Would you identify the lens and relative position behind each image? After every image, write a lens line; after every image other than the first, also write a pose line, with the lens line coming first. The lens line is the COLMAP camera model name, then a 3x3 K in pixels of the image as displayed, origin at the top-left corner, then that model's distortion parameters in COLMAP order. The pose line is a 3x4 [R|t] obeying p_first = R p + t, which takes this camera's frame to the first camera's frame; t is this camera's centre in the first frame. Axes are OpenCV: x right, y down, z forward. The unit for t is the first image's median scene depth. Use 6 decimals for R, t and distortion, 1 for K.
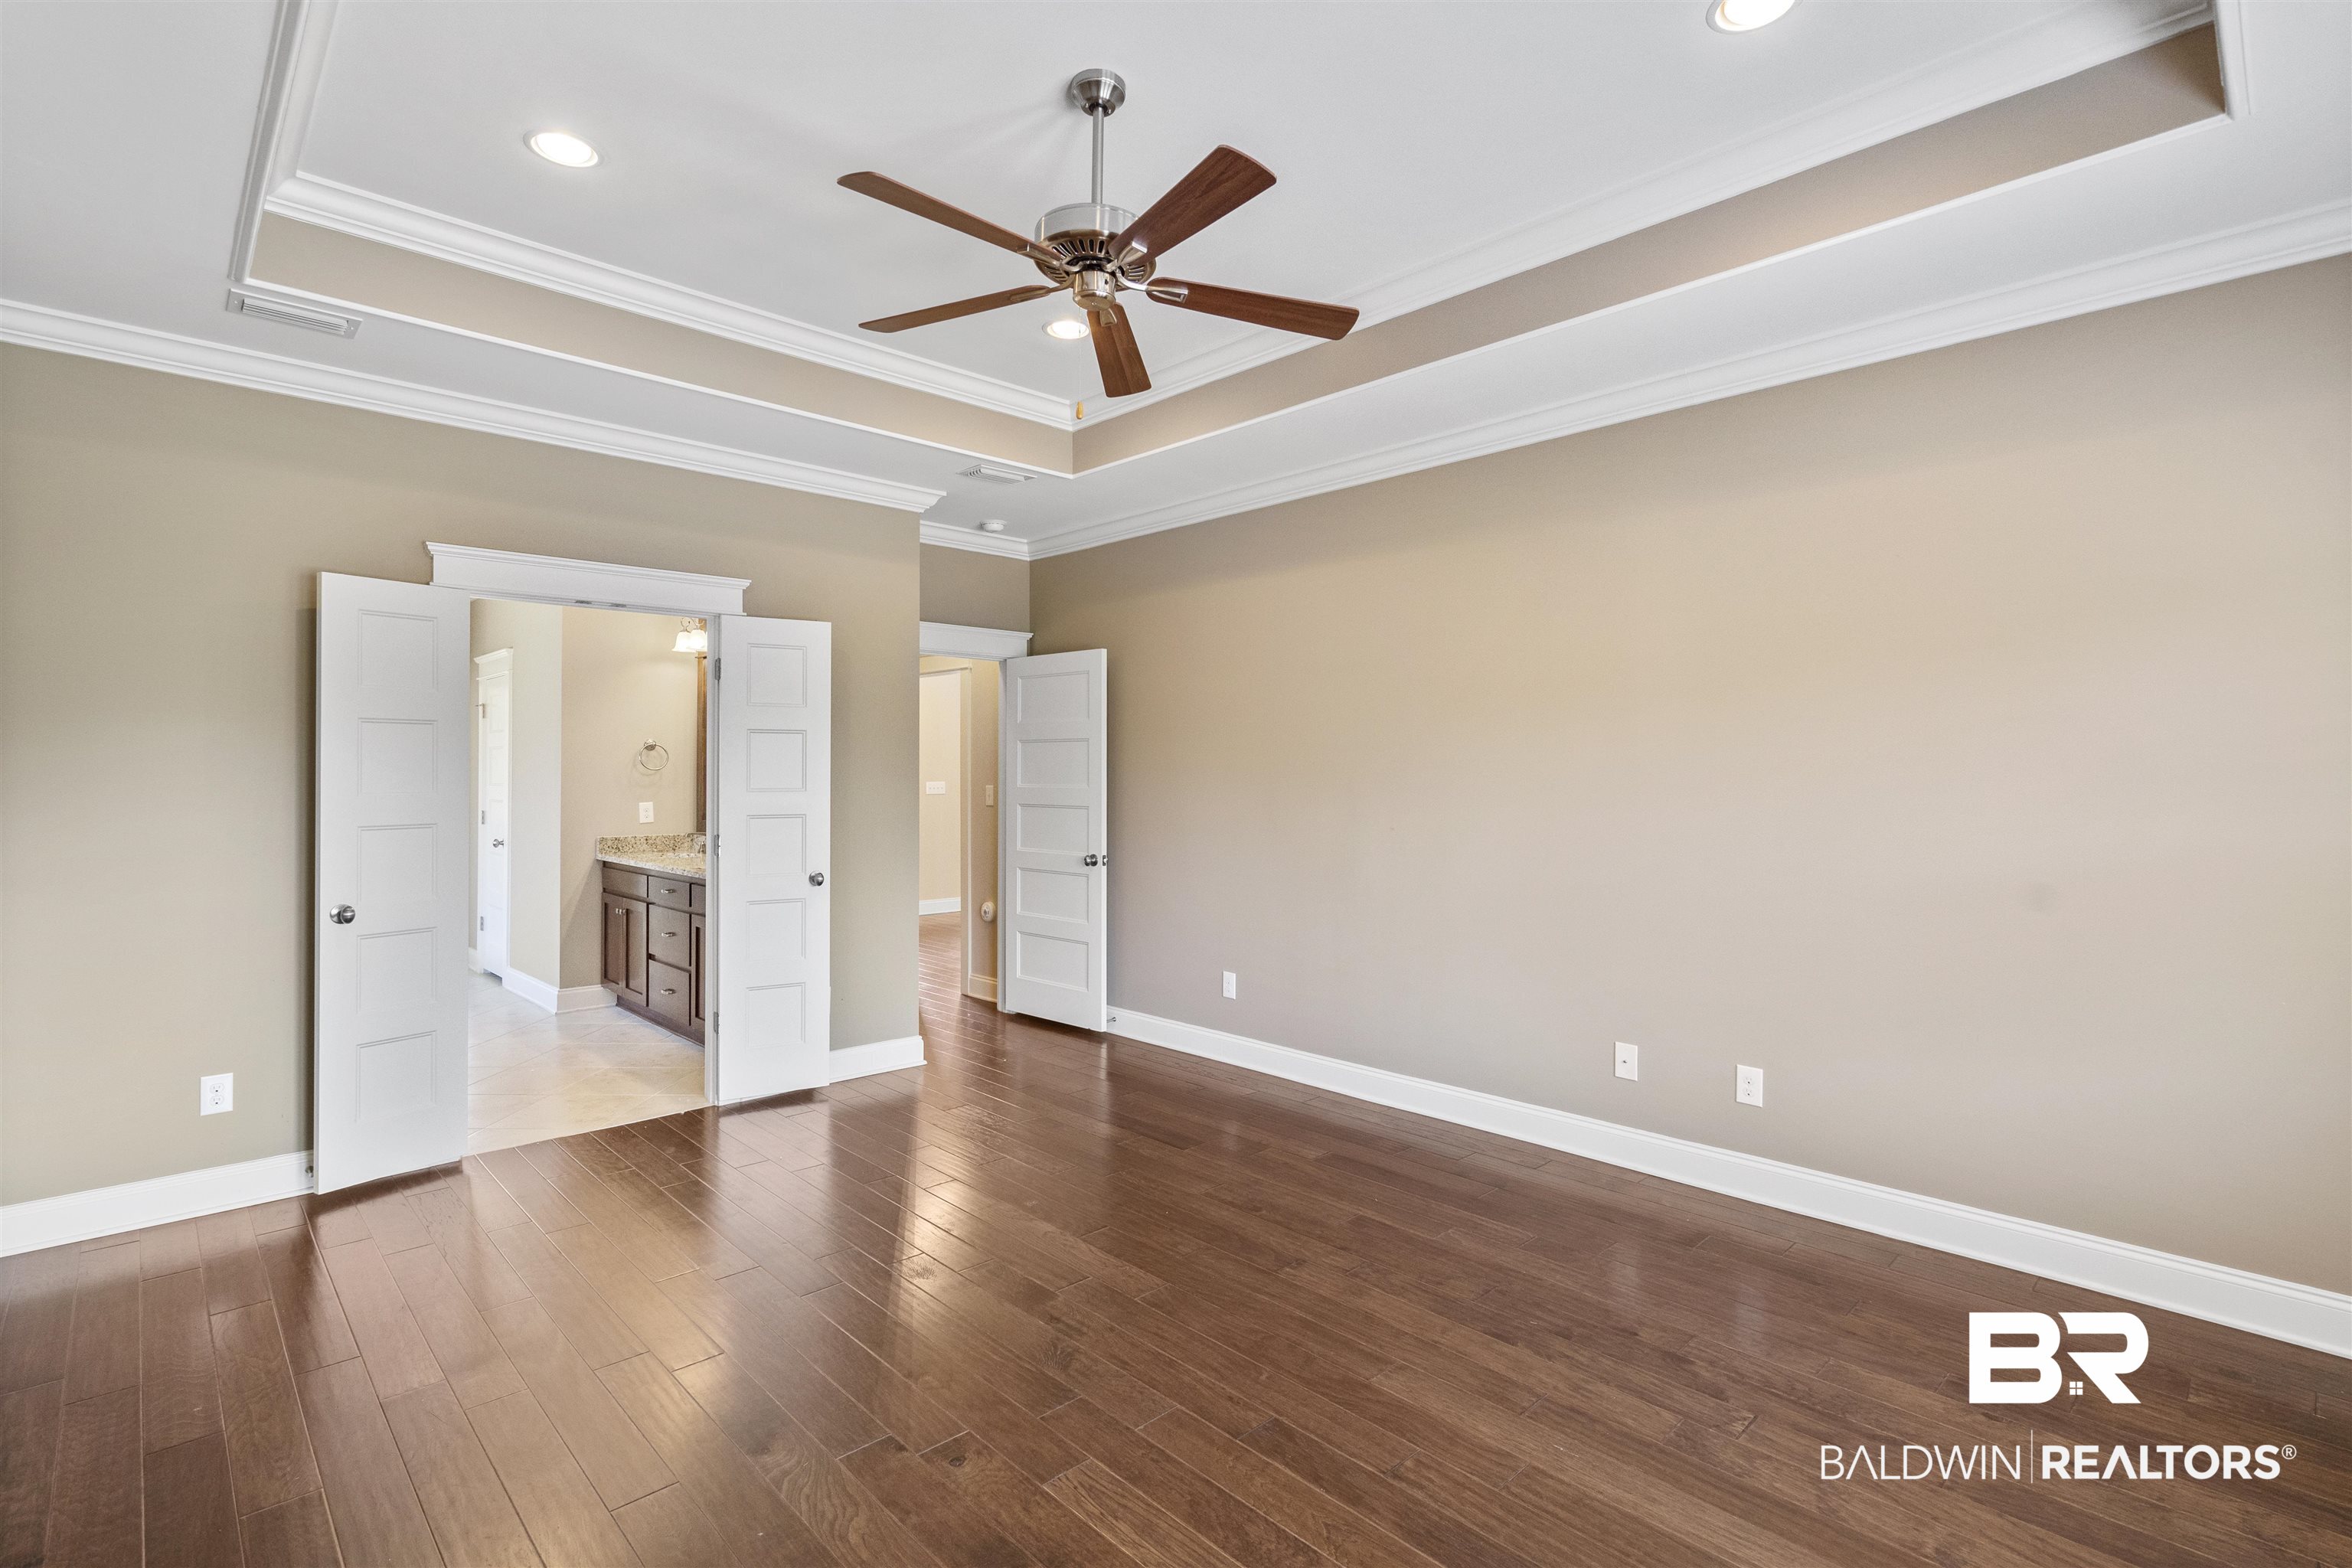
lens RADIAL K [[1090.0, 0, 1171.0], [0, 1090.0, 788.7], [0, 0, 1]] dist [-0.000184, 0.000831]
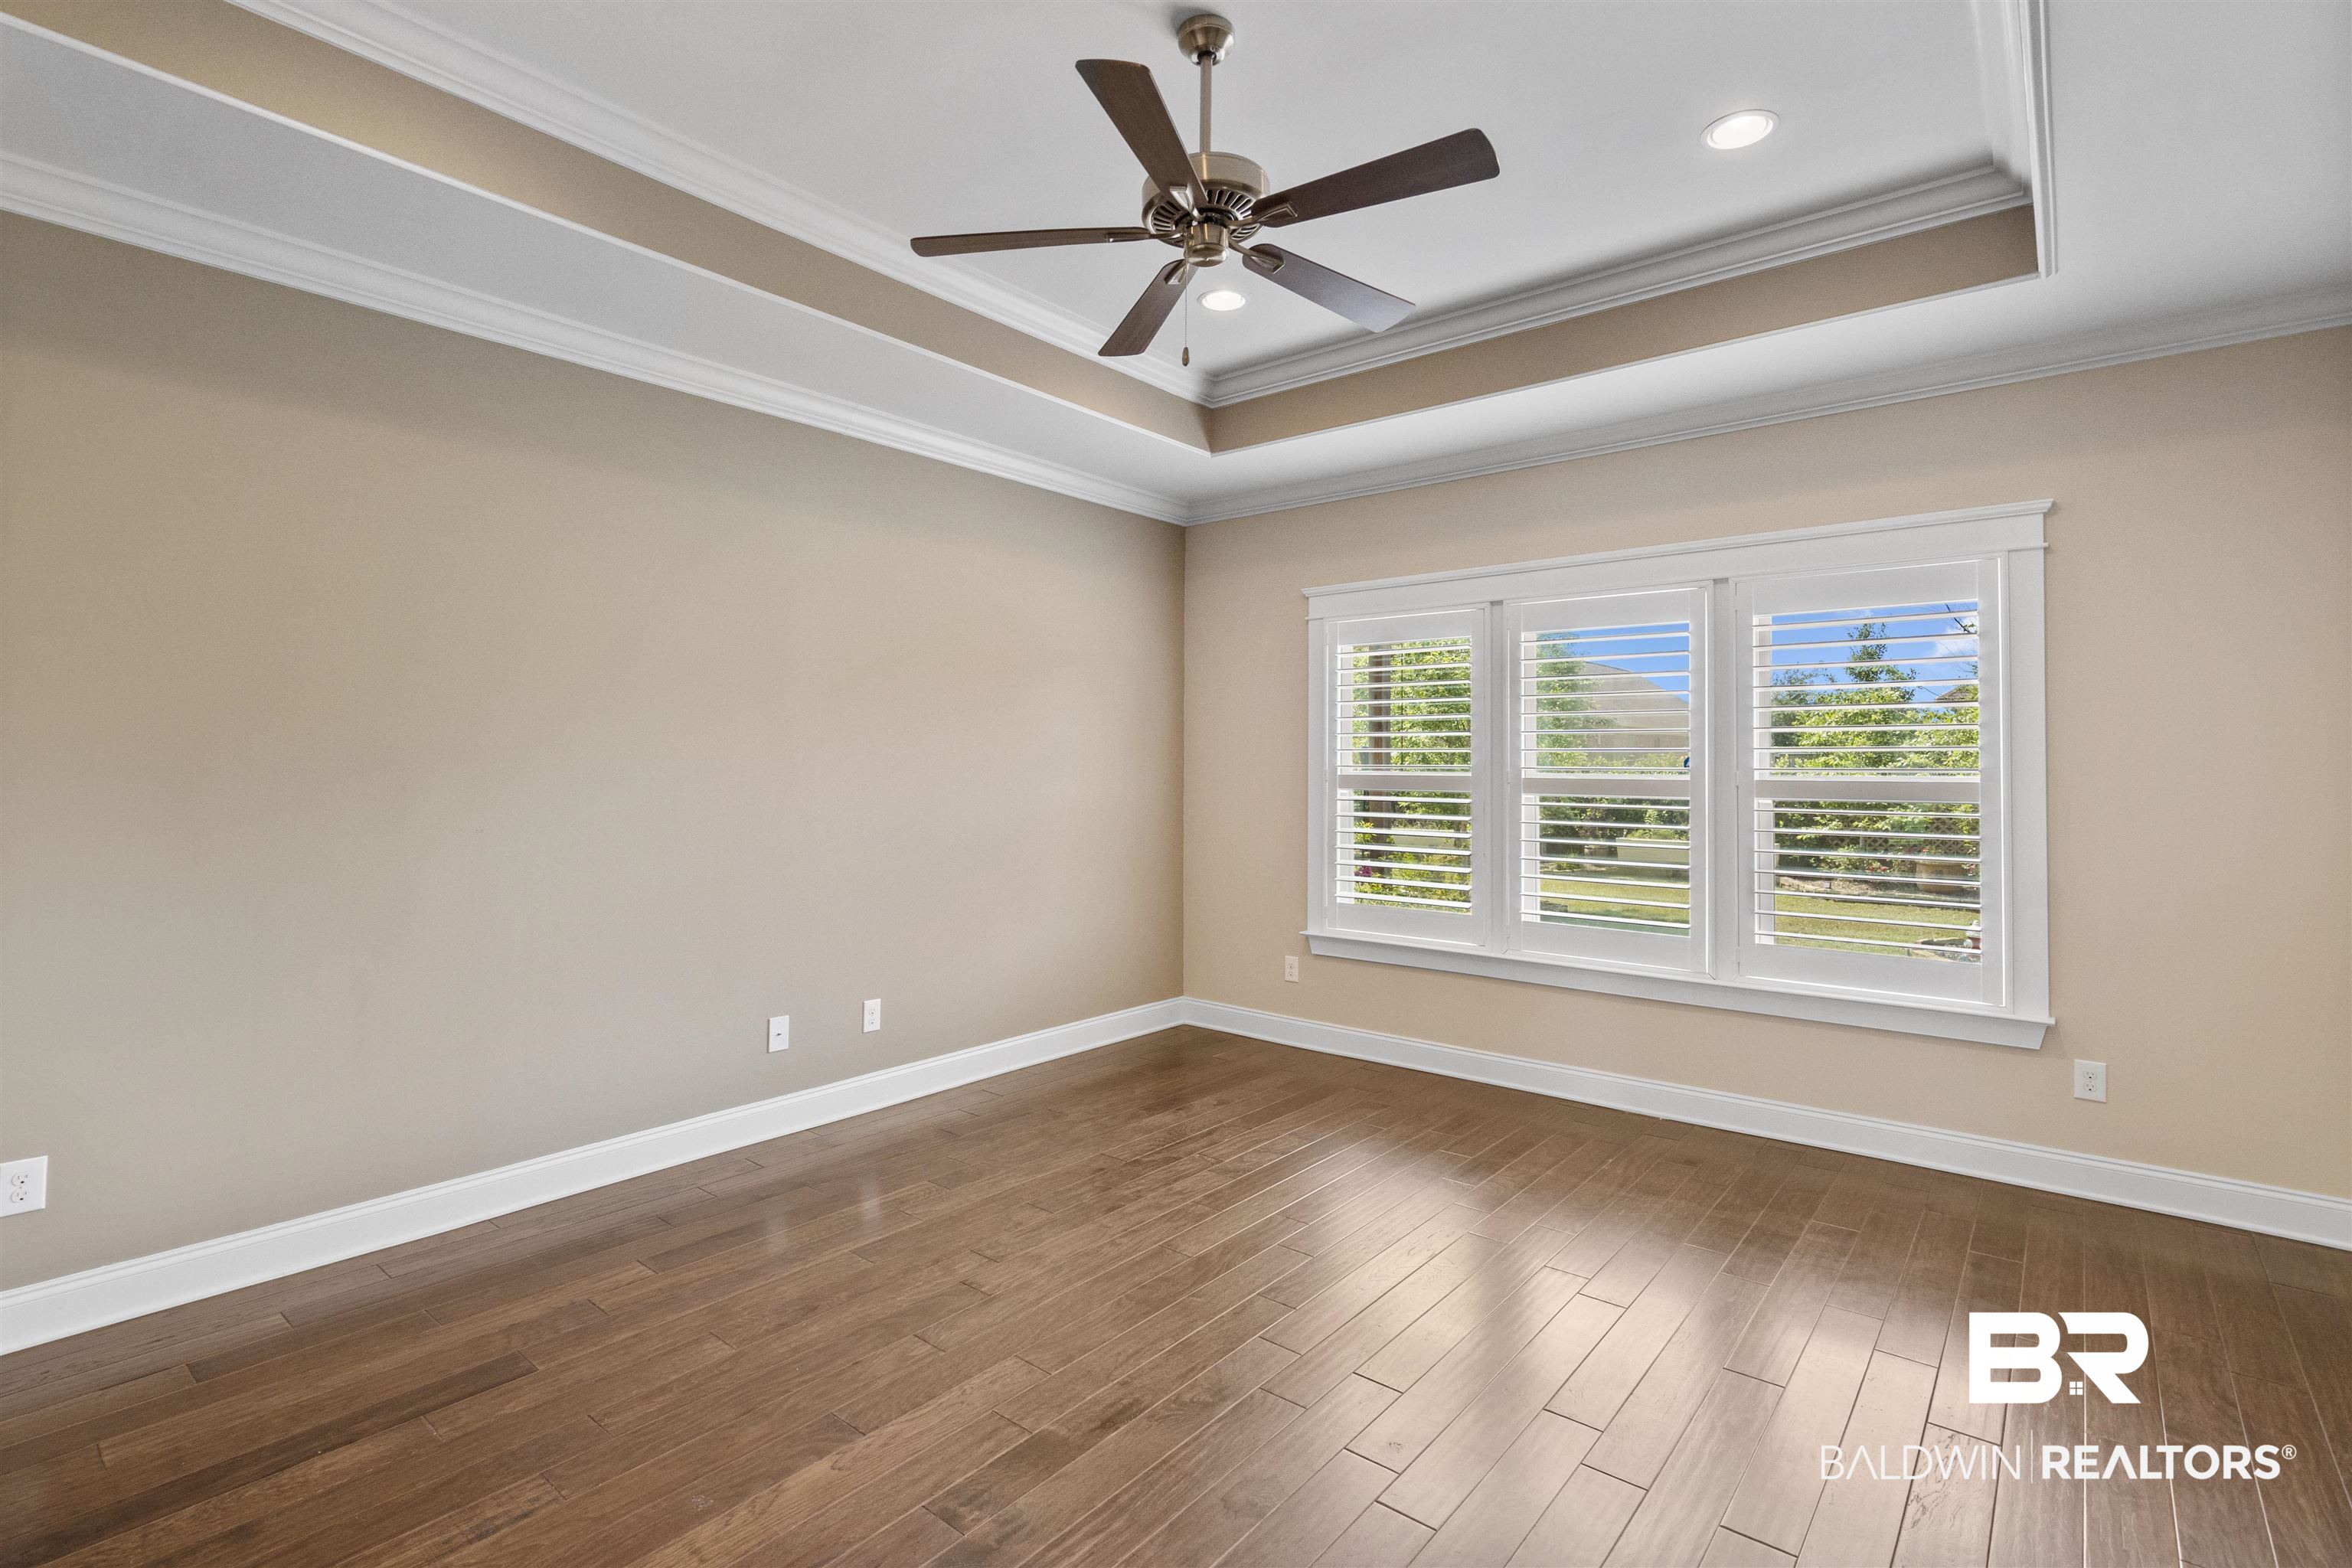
lens RADIAL K [[1090.0, 0, 1180.2], [0, 1090.0, 769.5], [0, 0, 1]] dist [-0.000184, 0.000831]
pose [[-0.117647, -0.001413, 0.993054, -0.753849], [0.009699, 0.999950, 0.002572, 0.000275], [-0.993008, 0.009934, -0.117627, 0.854453]]
